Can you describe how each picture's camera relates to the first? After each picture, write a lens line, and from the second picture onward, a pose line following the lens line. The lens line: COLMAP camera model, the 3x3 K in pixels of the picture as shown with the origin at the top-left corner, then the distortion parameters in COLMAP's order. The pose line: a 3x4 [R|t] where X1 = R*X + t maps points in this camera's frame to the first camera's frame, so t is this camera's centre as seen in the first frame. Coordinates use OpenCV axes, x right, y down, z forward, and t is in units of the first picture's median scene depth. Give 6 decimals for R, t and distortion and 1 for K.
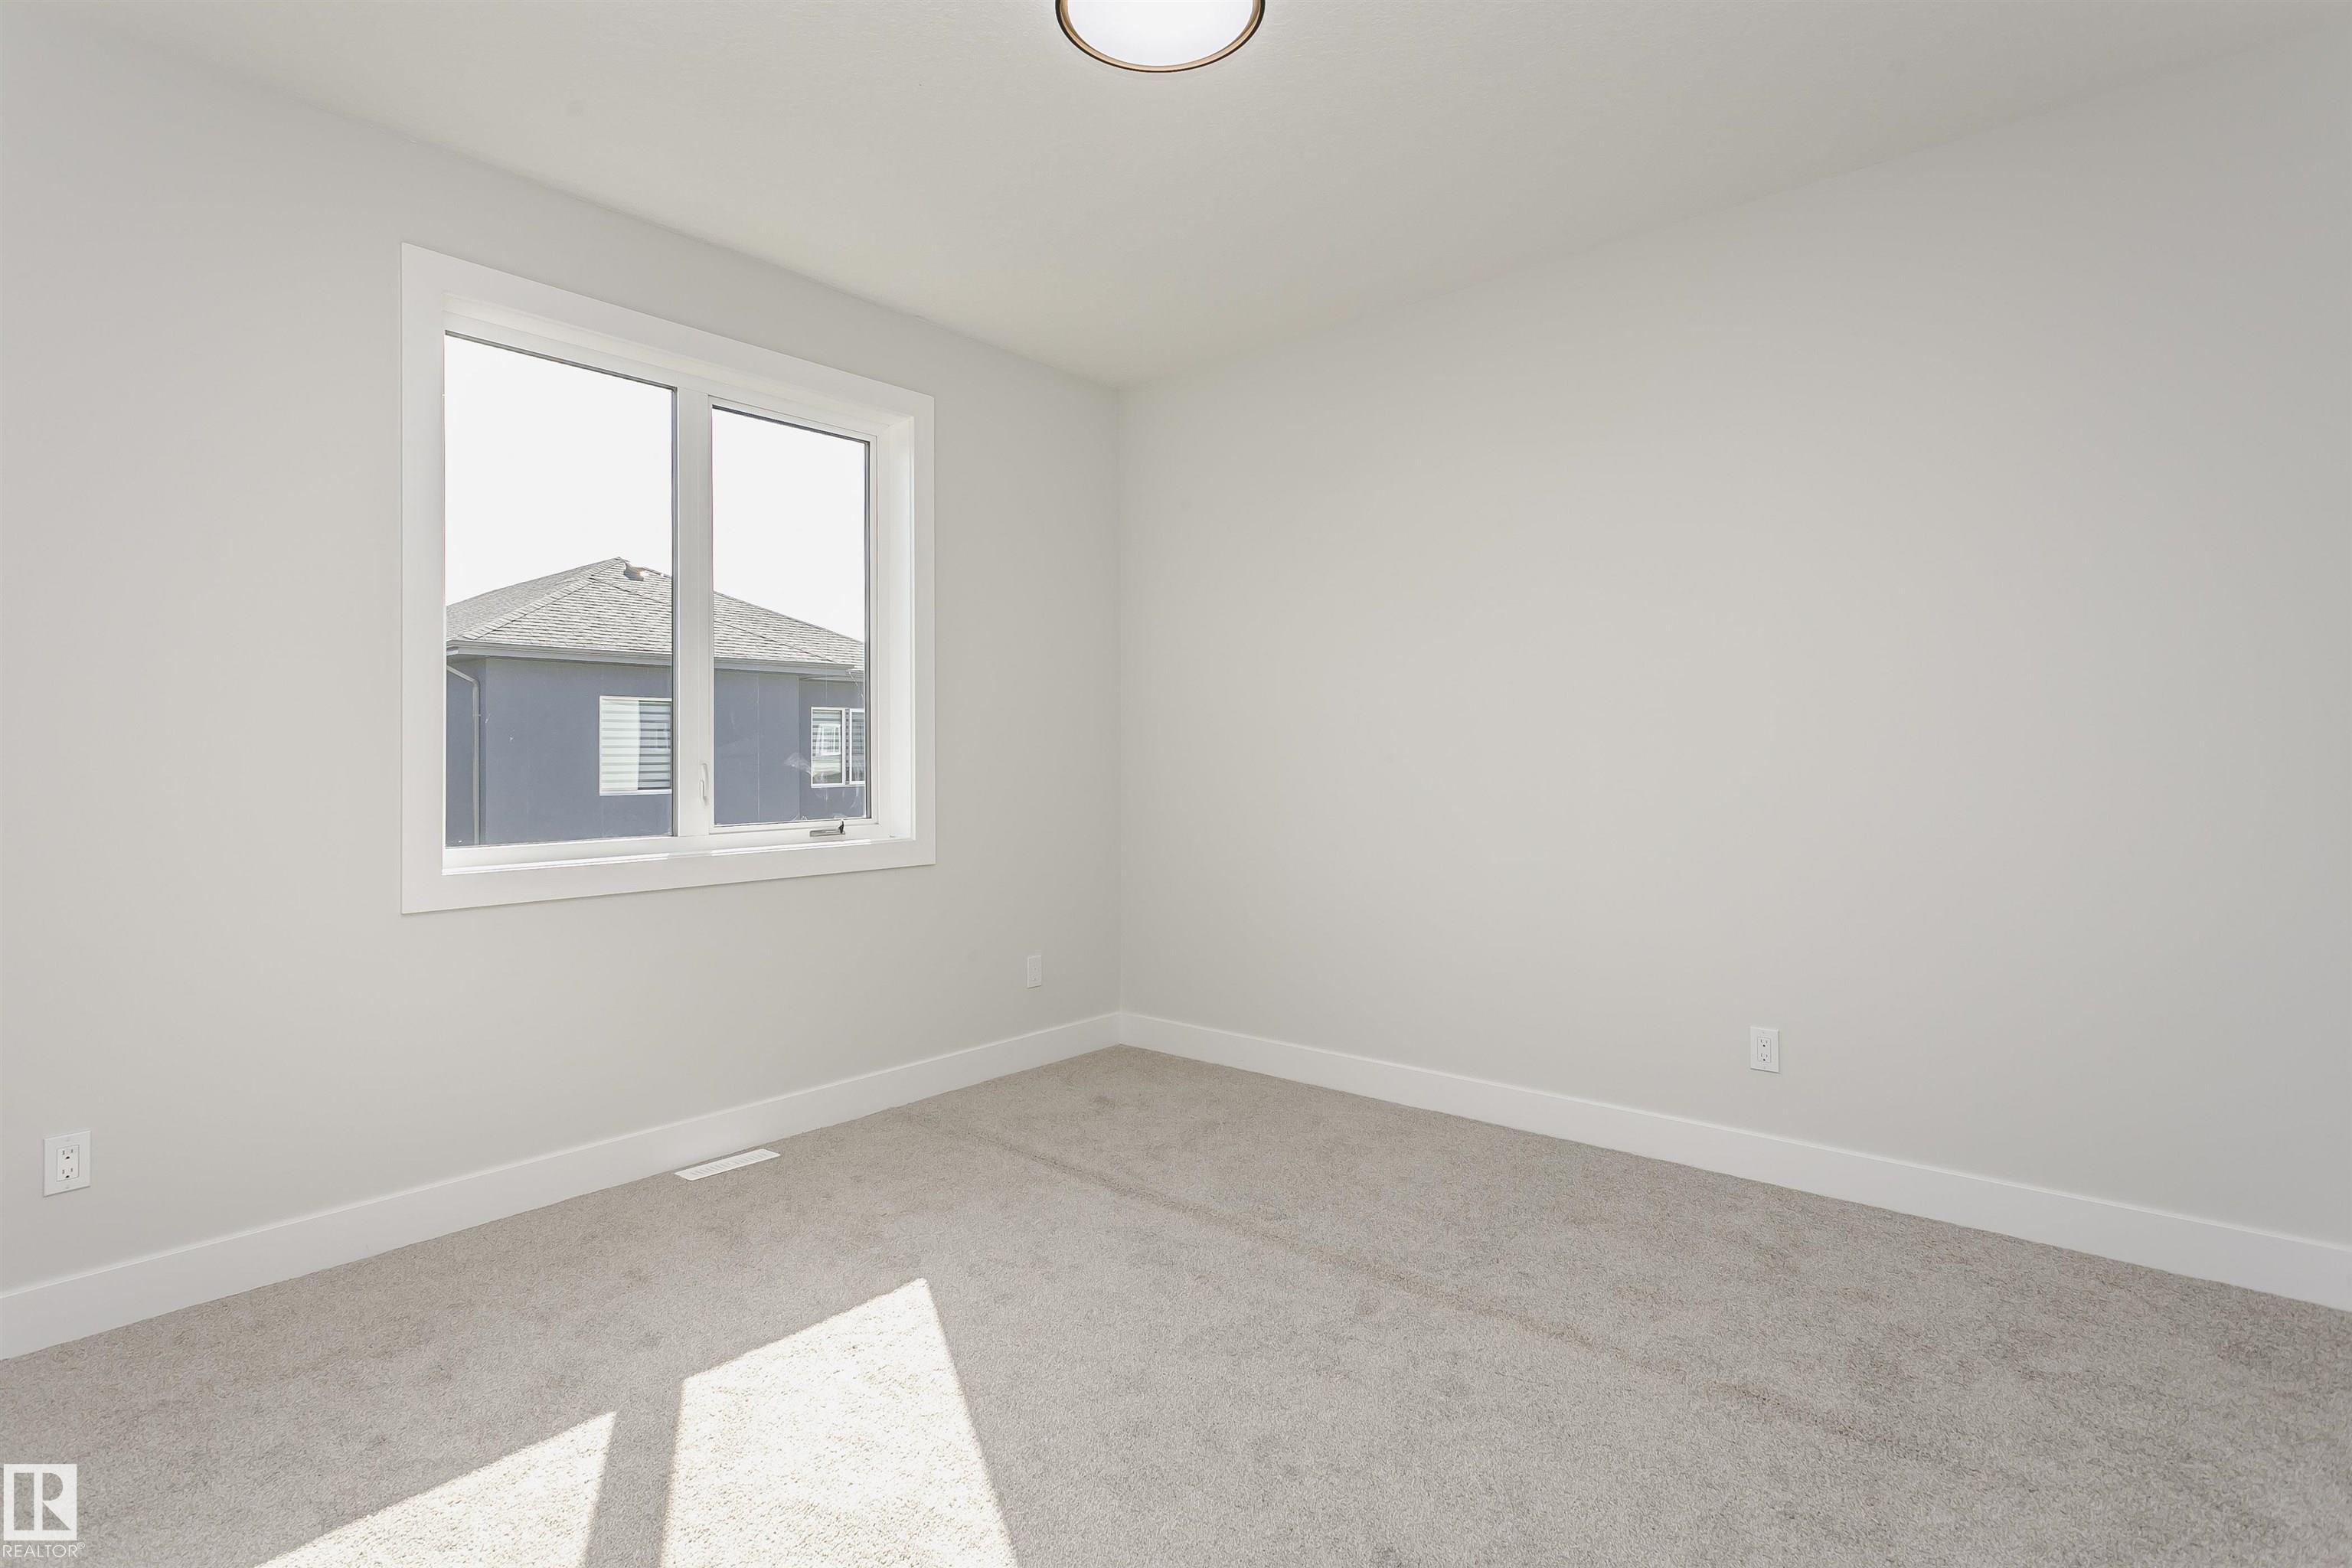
lens RADIAL K [[1127.1, 0, 1165.6], [0, 1127.1, 783.1], [0, 0, 1]] dist [0.003637, 0.002110]
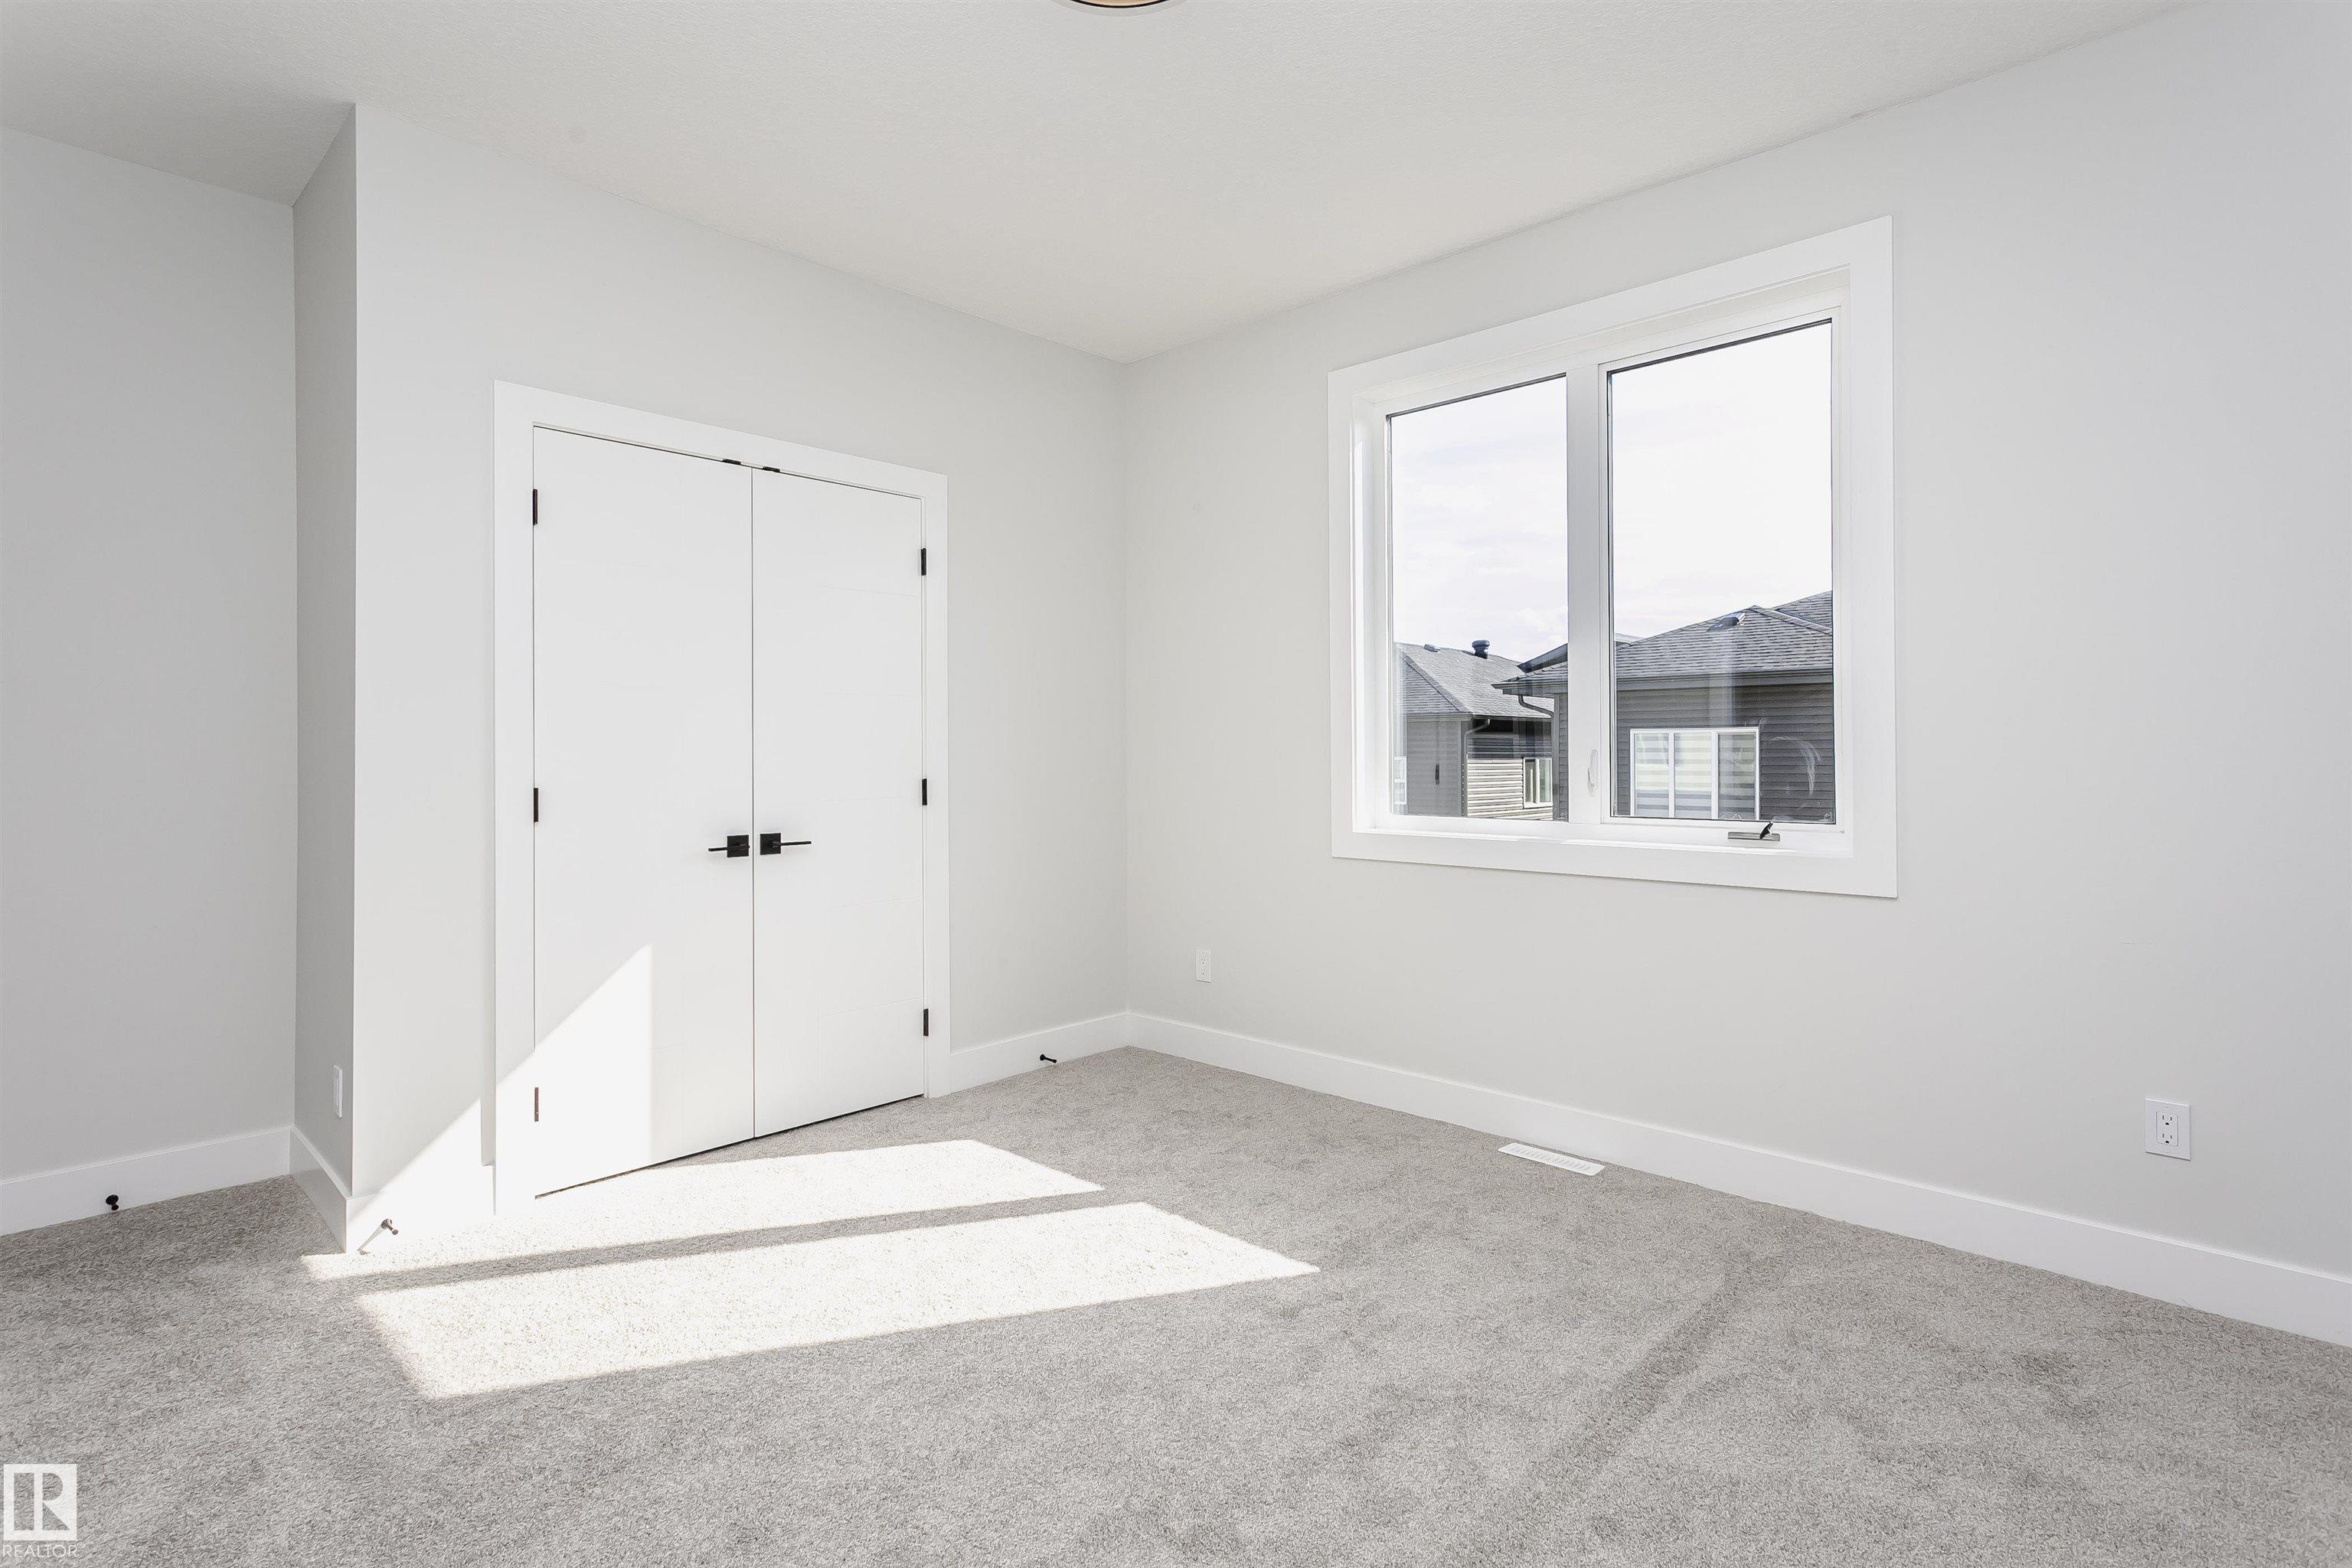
lens RADIAL K [[1127.1, 0, 1151.1], [0, 1127.1, 790.1], [0, 0, 1]] dist [0.003637, 0.002110]
pose [[-0.060214, 0.032942, -0.997642, 0.618792], [-0.007462, 0.999412, 0.033451, -0.015055], [0.998158, 0.009459, -0.059933, 0.720409]]
